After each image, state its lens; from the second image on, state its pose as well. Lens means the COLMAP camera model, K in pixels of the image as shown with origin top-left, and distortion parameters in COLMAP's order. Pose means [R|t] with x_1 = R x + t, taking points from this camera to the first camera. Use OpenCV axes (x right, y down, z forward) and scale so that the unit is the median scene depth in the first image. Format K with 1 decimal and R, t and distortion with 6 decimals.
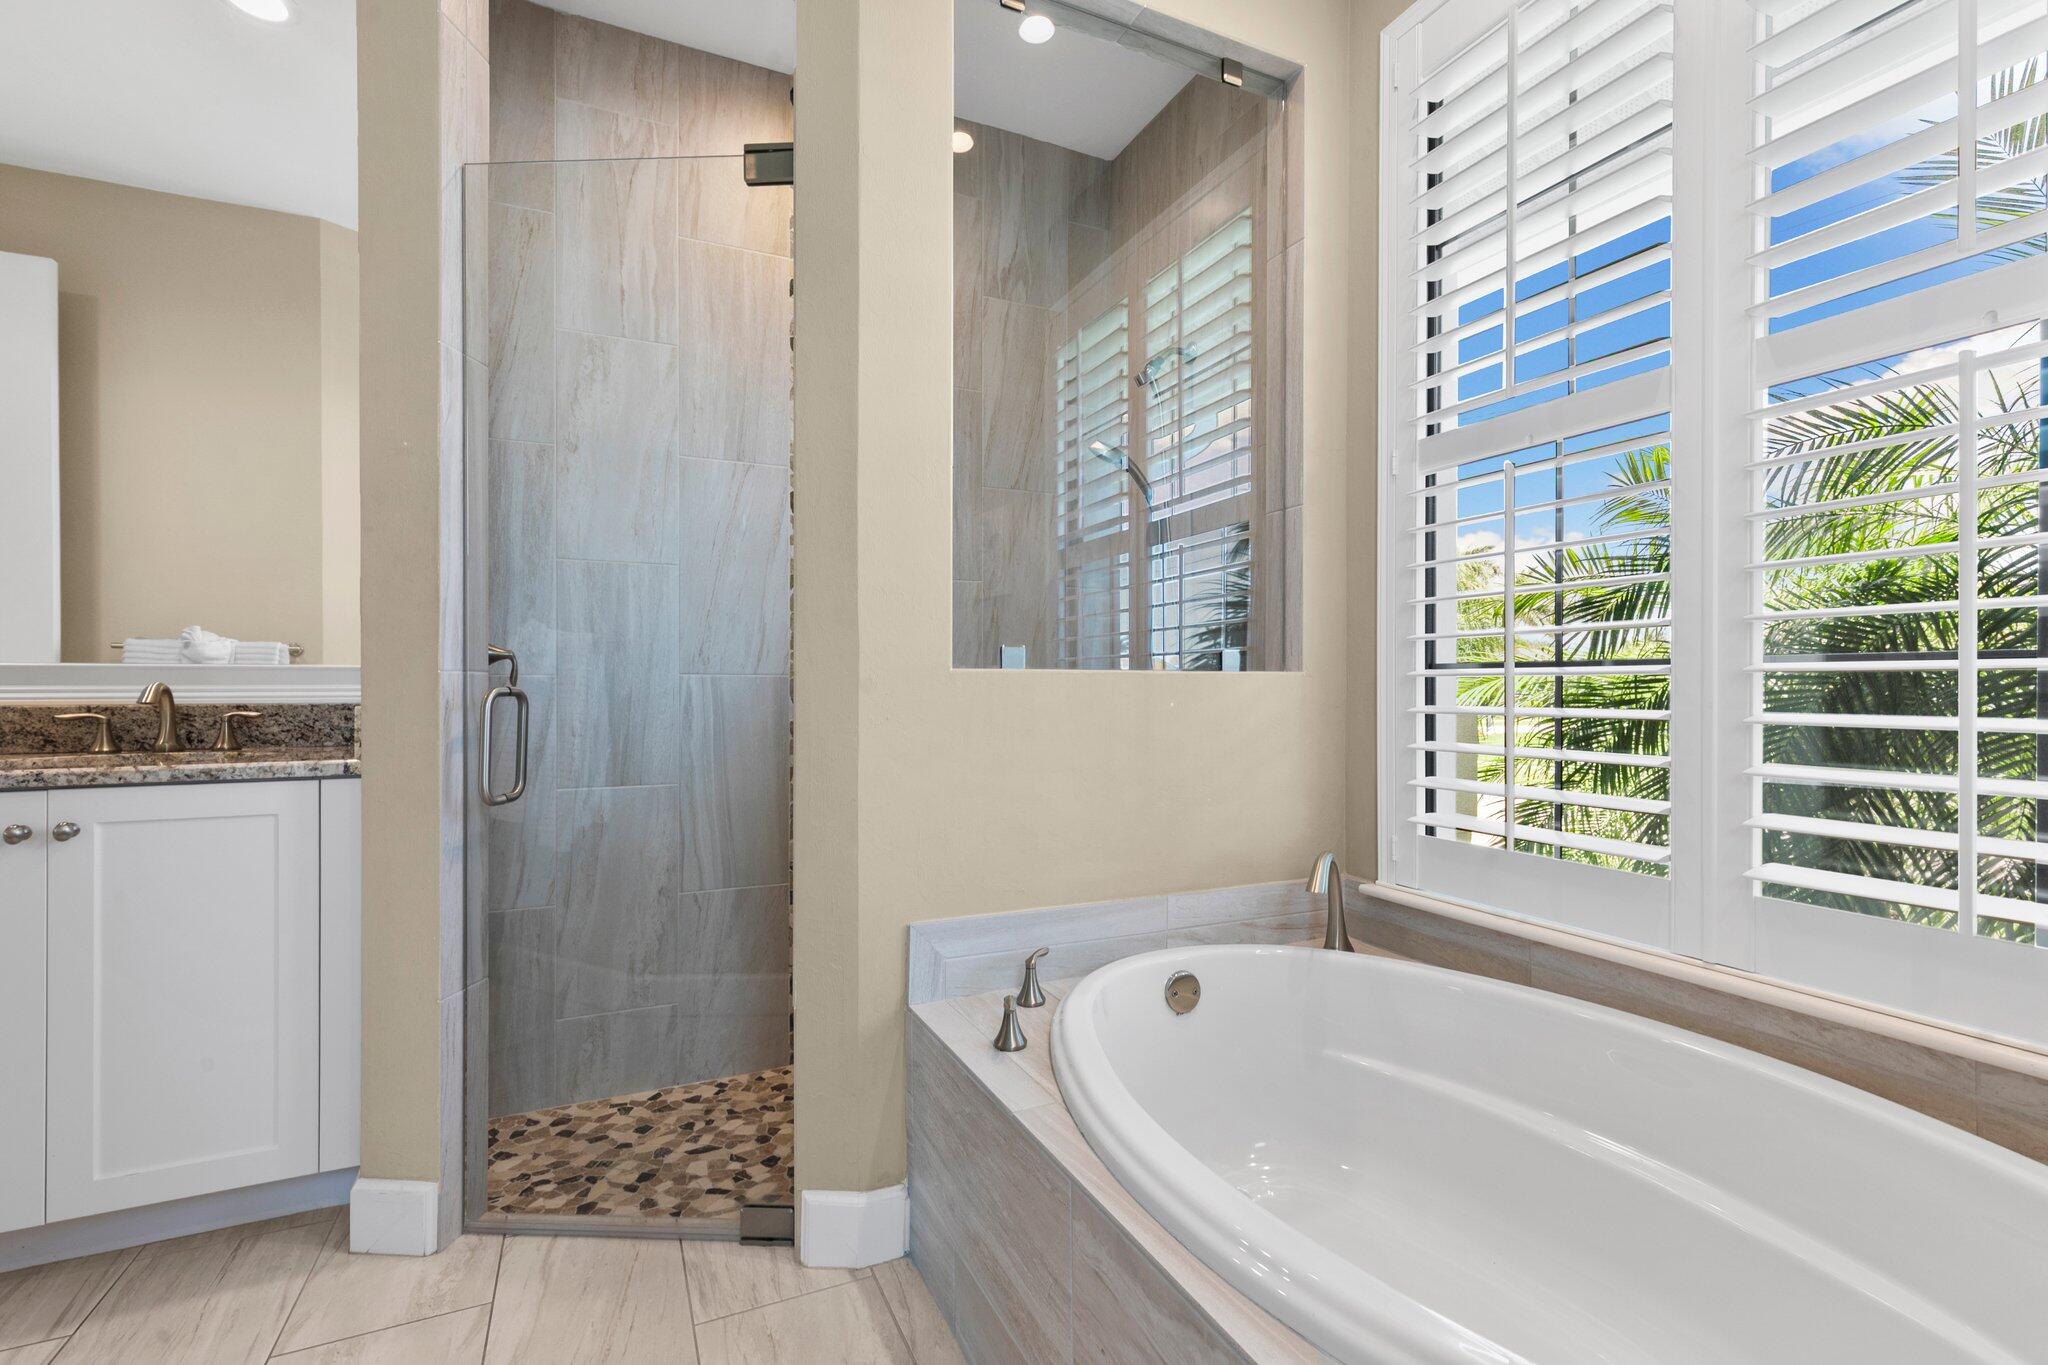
lens RADIAL K [[921.2, 0, 1023.9], [0, 921.2, 689.8], [0, 0, 1]] dist [0.006751, -0.000611]
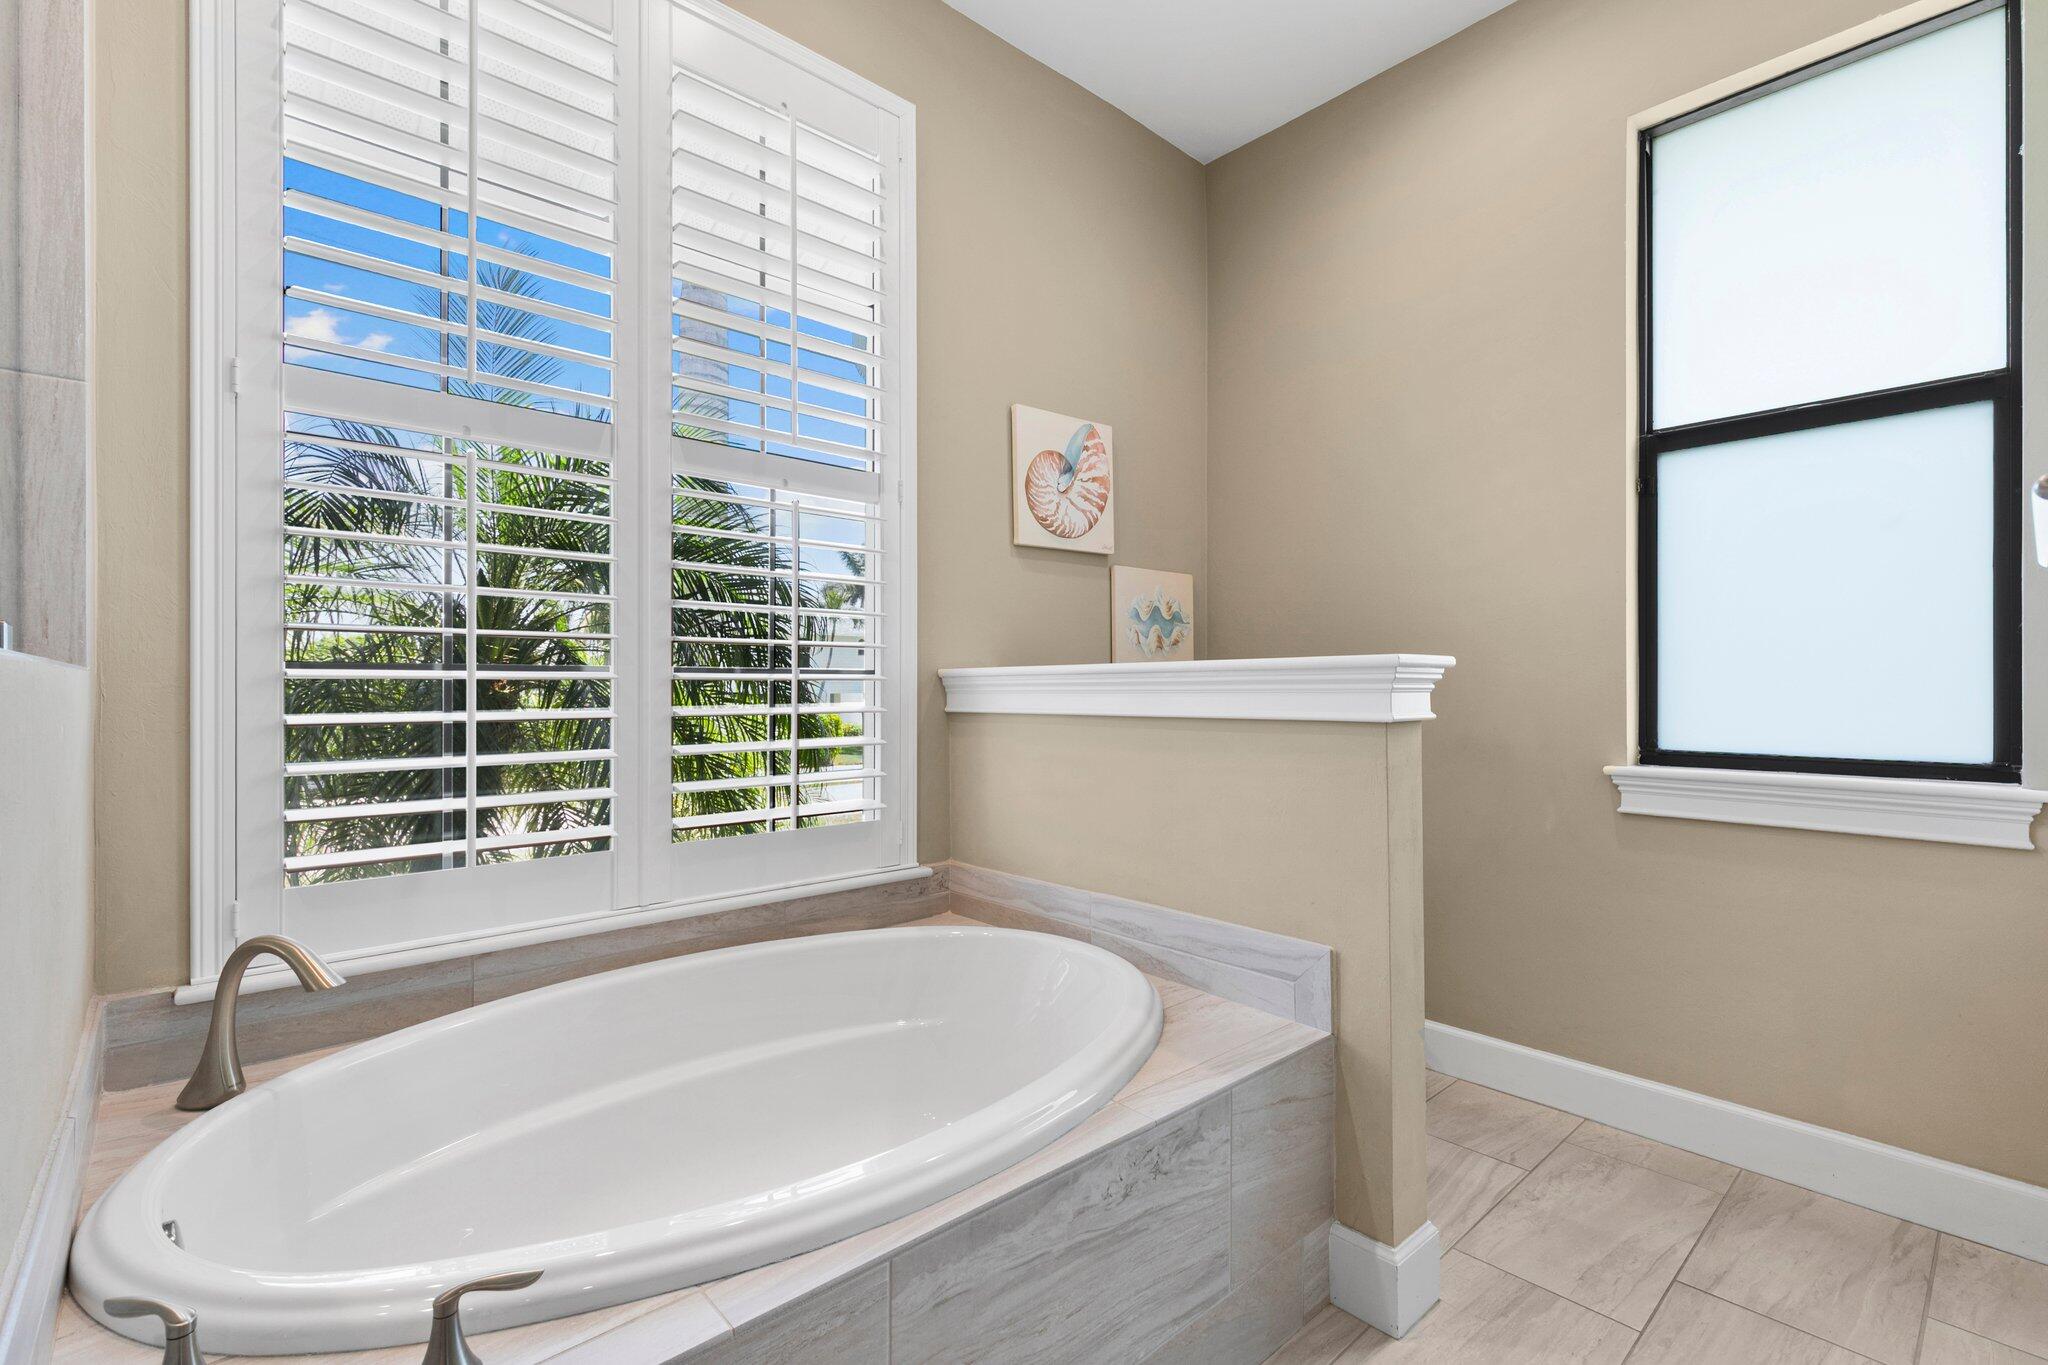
lens RADIAL K [[921.2, 0, 1016.2], [0, 921.2, 676.9], [0, 0, 1]] dist [0.006751, -0.000611]
pose [[-0.305120, 0.006875, 0.952289, -0.537994], [0.004248, 0.999974, -0.005858, -0.011172], [-0.952304, 0.002258, -0.305141, 0.752849]]
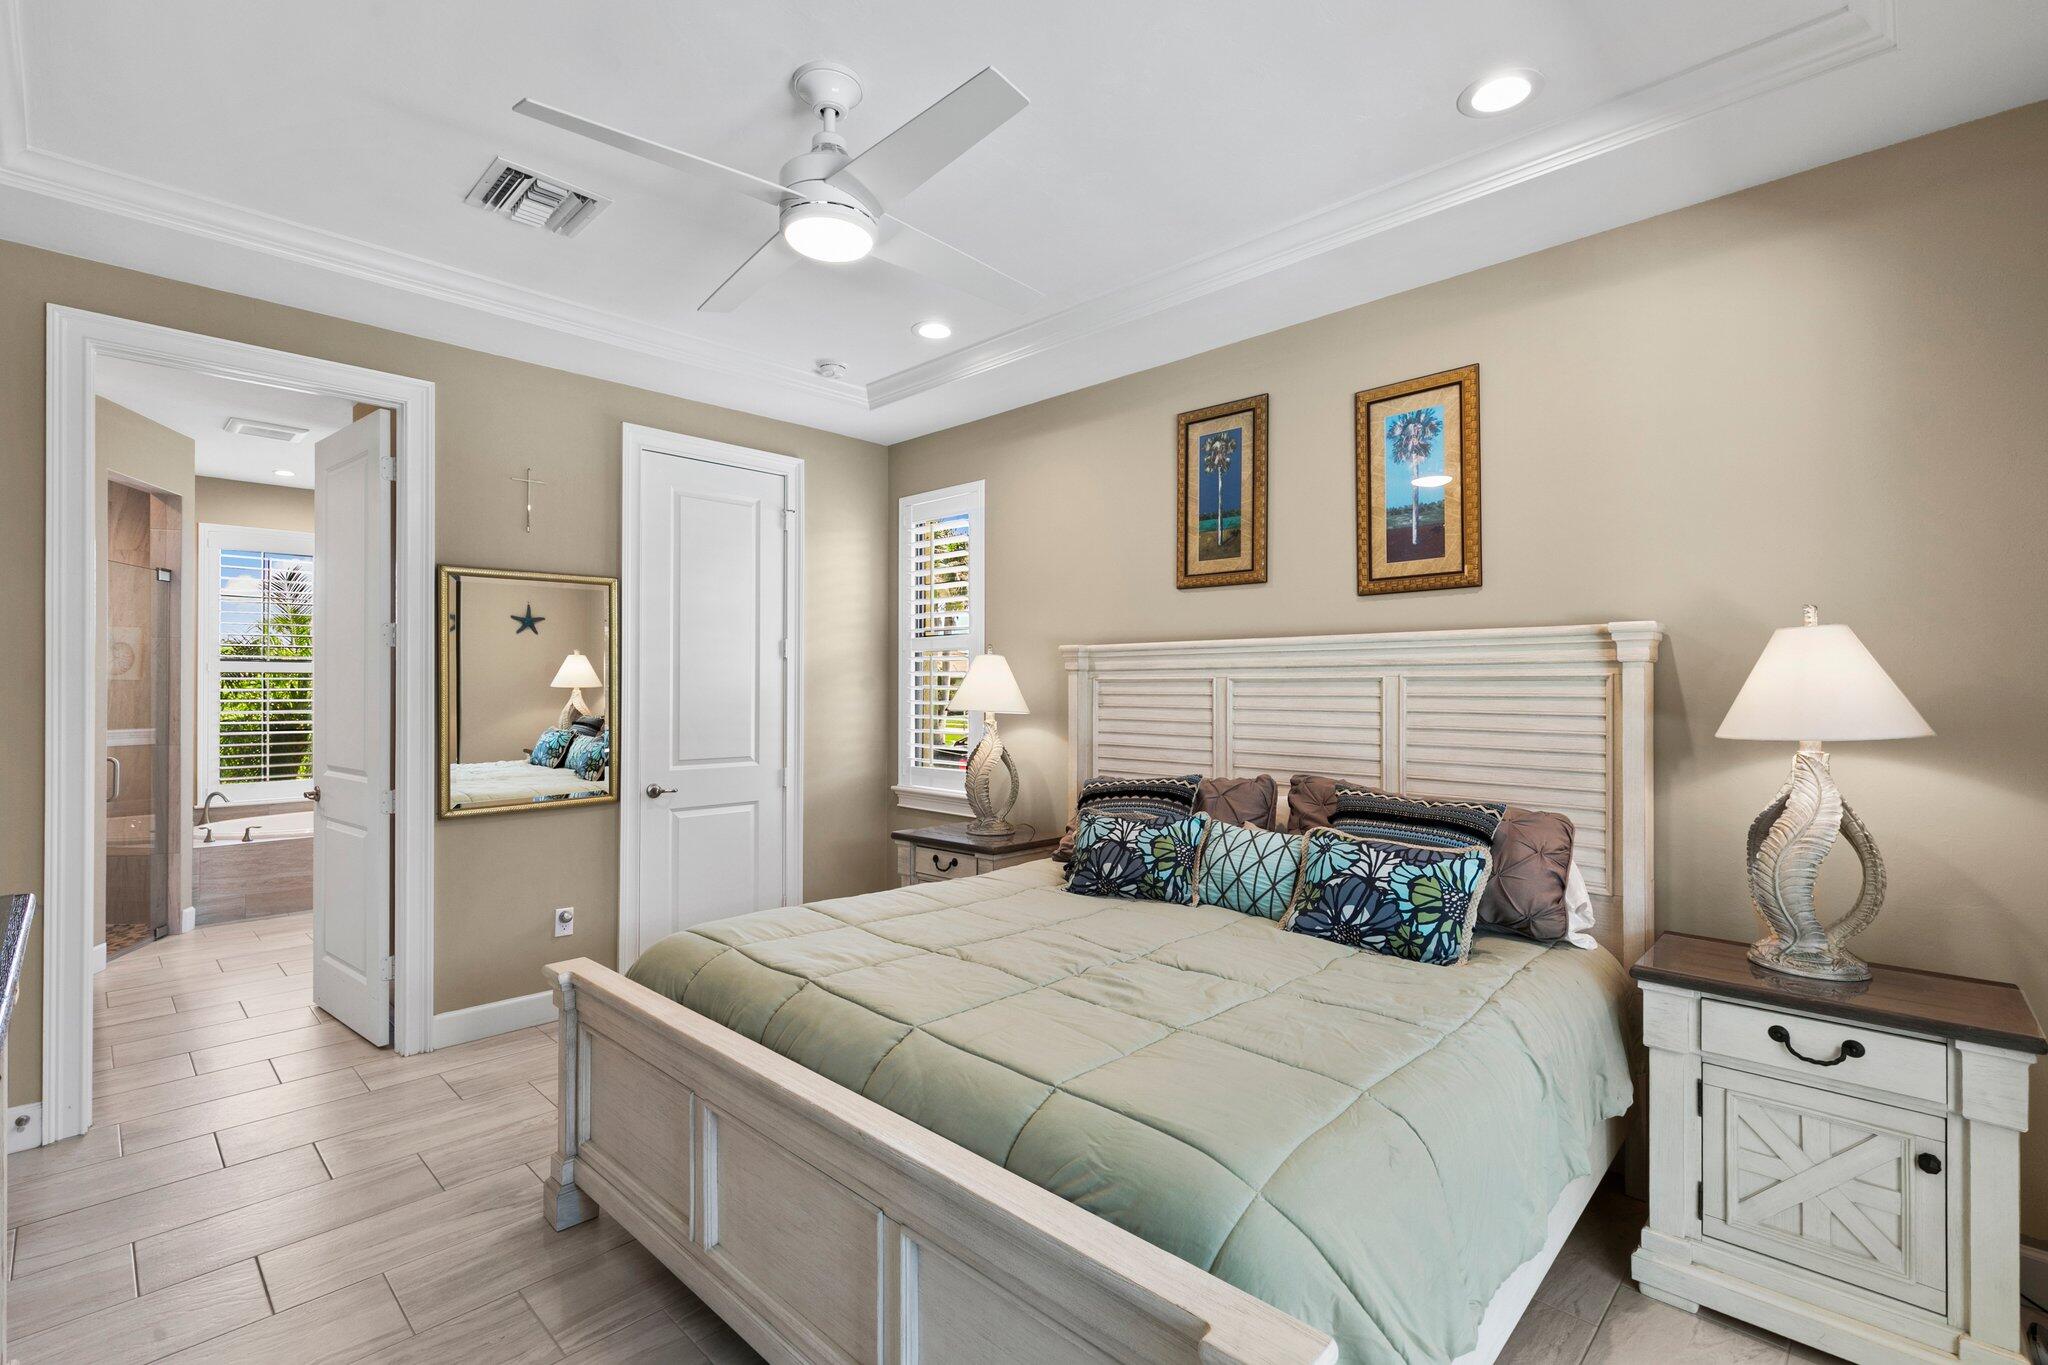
lens RADIAL K [[921.2, 0, 1032.7], [0, 921.2, 675.2], [0, 0, 1]] dist [0.006751, -0.000611]
pose [[-0.363328, -0.011759, 0.931587, -4.170061], [-0.021206, 0.999766, 0.004349, -0.348793], [-0.931420, -0.018175, -0.363493, -0.548518]]
